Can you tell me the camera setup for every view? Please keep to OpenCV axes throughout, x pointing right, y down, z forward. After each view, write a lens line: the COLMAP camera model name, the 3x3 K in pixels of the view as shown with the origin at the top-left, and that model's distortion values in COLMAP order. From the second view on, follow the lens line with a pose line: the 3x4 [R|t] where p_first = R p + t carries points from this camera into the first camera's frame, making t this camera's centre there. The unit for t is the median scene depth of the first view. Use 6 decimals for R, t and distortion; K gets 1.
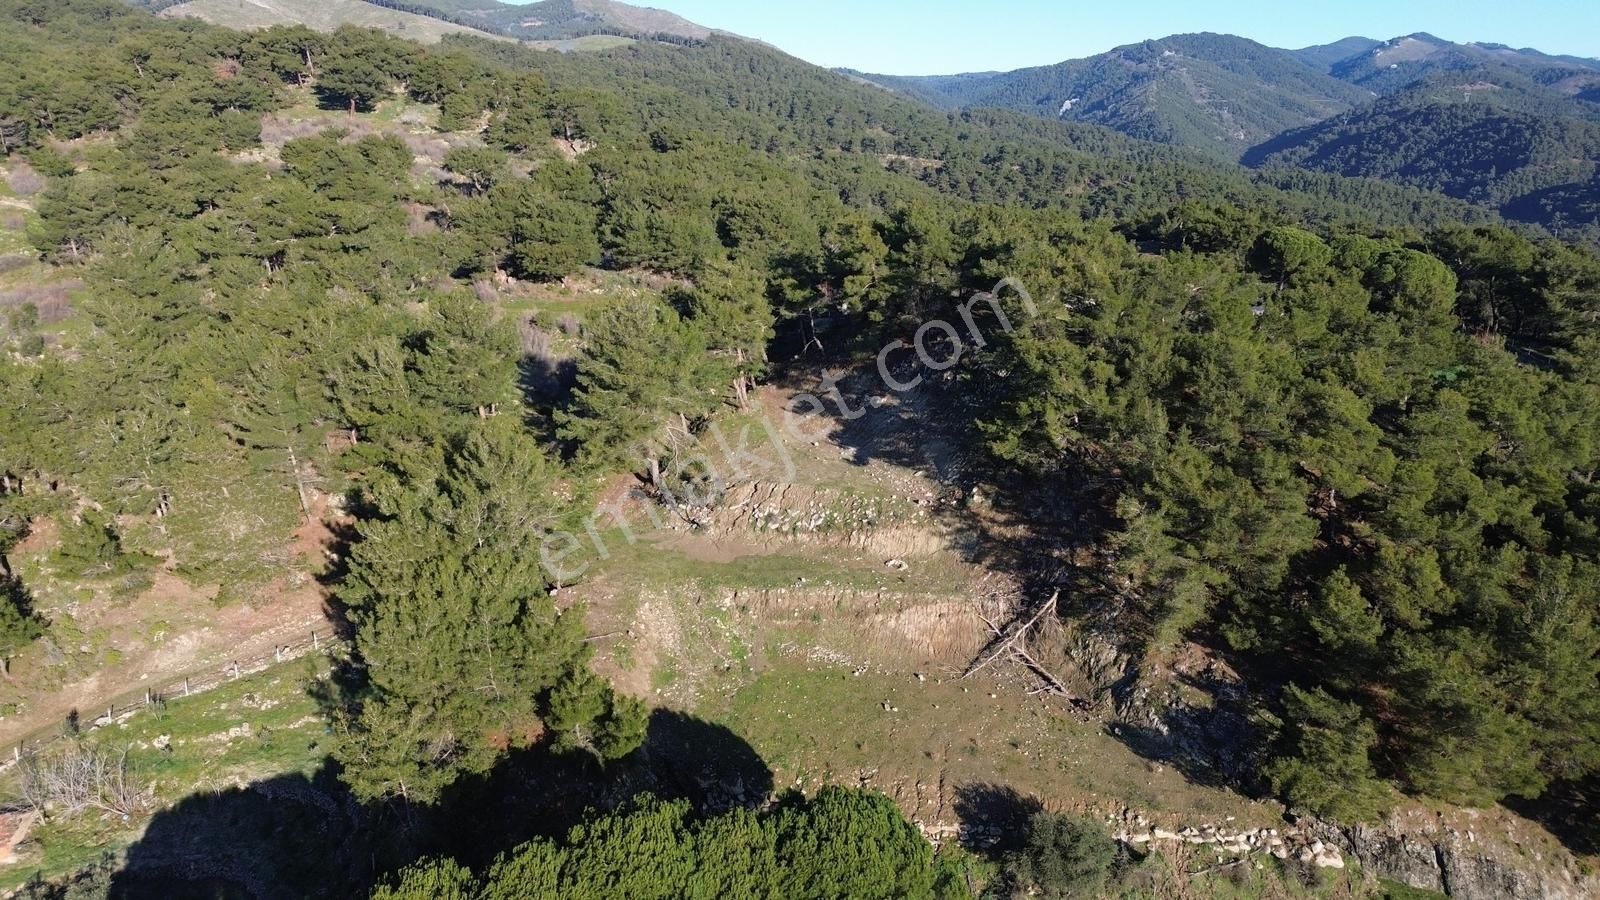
lens RADIAL K [[1119.2, 0, 795.2], [0, 1119.2, 446.4], [0, 0, 1]] dist [0.085216, -0.077117]
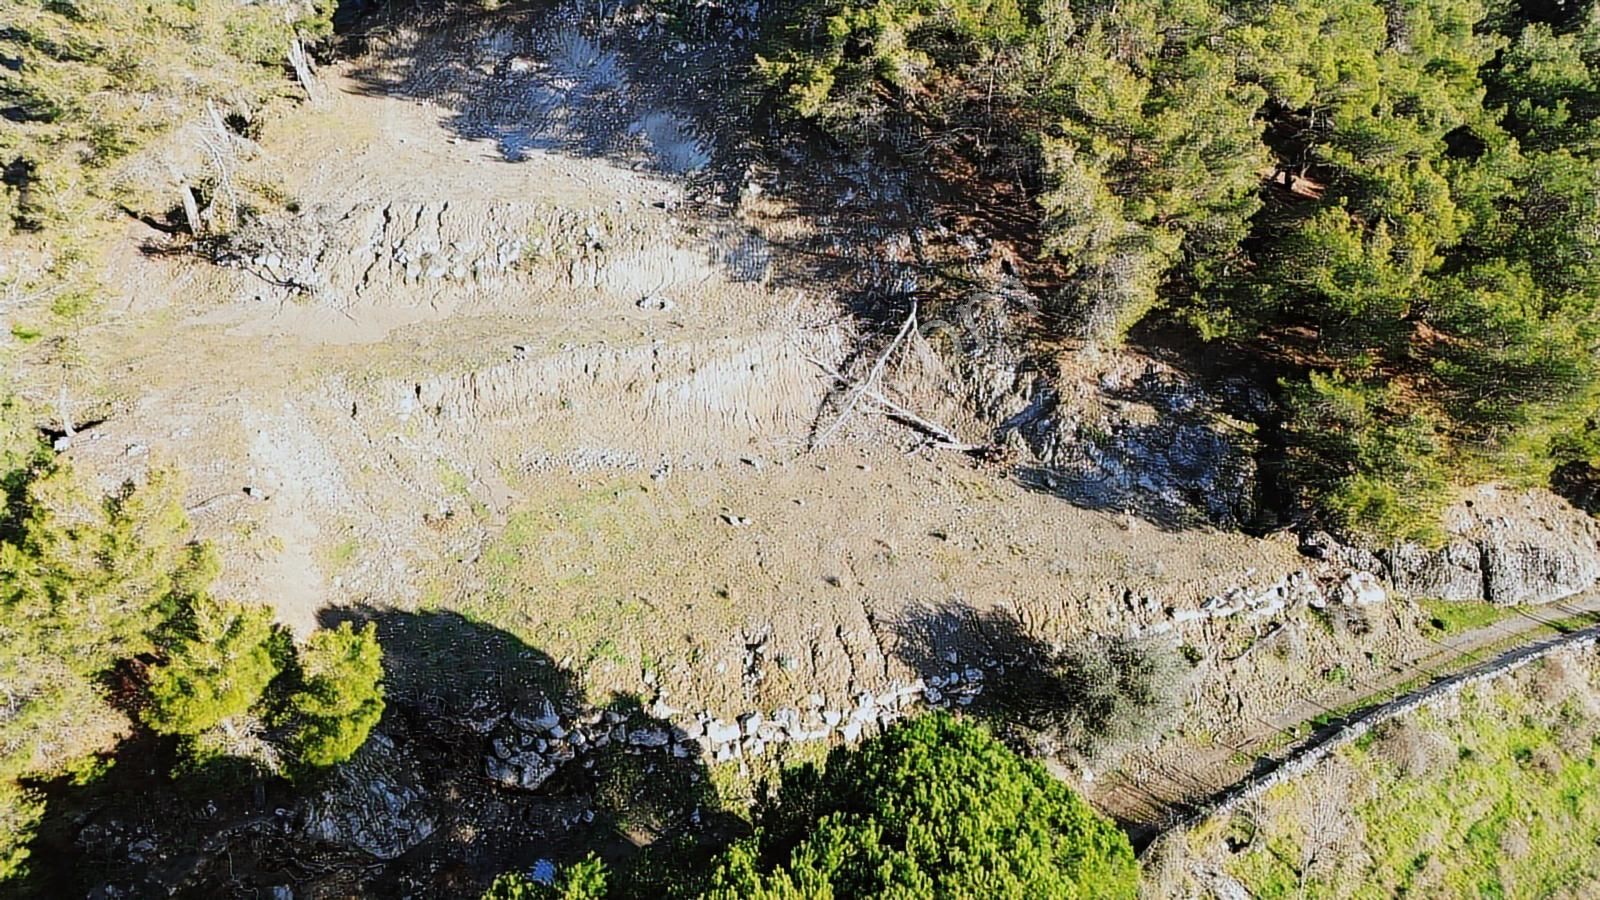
lens RADIAL K [[1124.7, 0, 797.9], [0, 1124.7, 443.1], [0, 0, 1]] dist [0.095237, -0.093116]
pose [[0.909122, -0.191272, 0.370016, -0.107494], [0.104779, 0.964782, 0.241284, 0.037820], [-0.403135, -0.180587, 0.897146, 0.403590]]
